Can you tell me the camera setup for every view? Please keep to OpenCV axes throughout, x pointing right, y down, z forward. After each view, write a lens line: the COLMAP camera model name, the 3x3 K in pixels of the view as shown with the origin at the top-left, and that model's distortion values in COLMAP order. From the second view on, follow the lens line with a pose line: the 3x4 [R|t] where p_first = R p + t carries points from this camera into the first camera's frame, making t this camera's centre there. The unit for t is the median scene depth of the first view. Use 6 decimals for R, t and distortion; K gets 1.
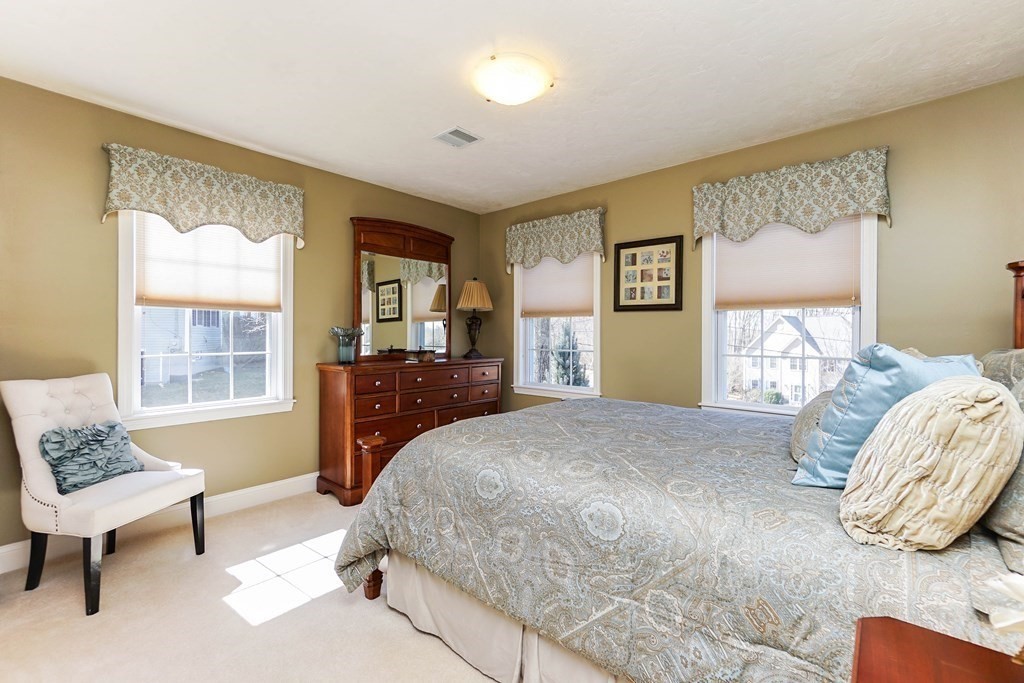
lens RADIAL K [[442.8, 0, 520.0], [0, 442.8, 339.1], [0, 0, 1]] dist [-0.003201, 0.001807]
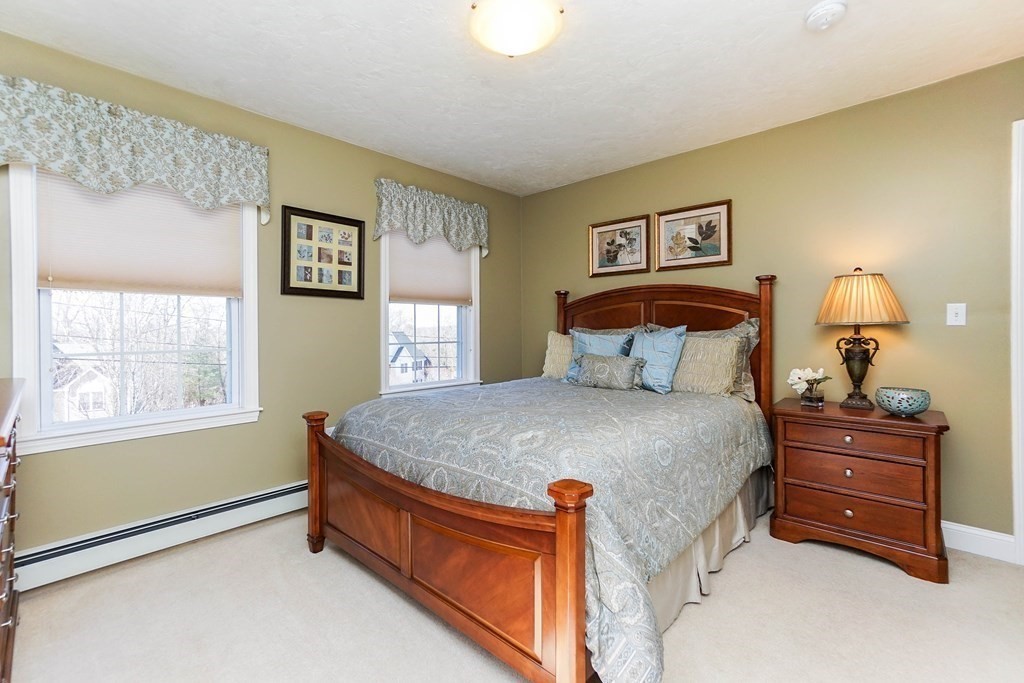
lens RADIAL K [[442.8, 0, 519.5], [0, 442.8, 332.7], [0, 0, 1]] dist [-0.003201, 0.001807]
pose [[0.023372, -0.017627, 0.999571, -0.568073], [0.010265, 0.999796, 0.017391, -0.005845], [-0.999674, 0.009854, 0.023548, 0.615652]]
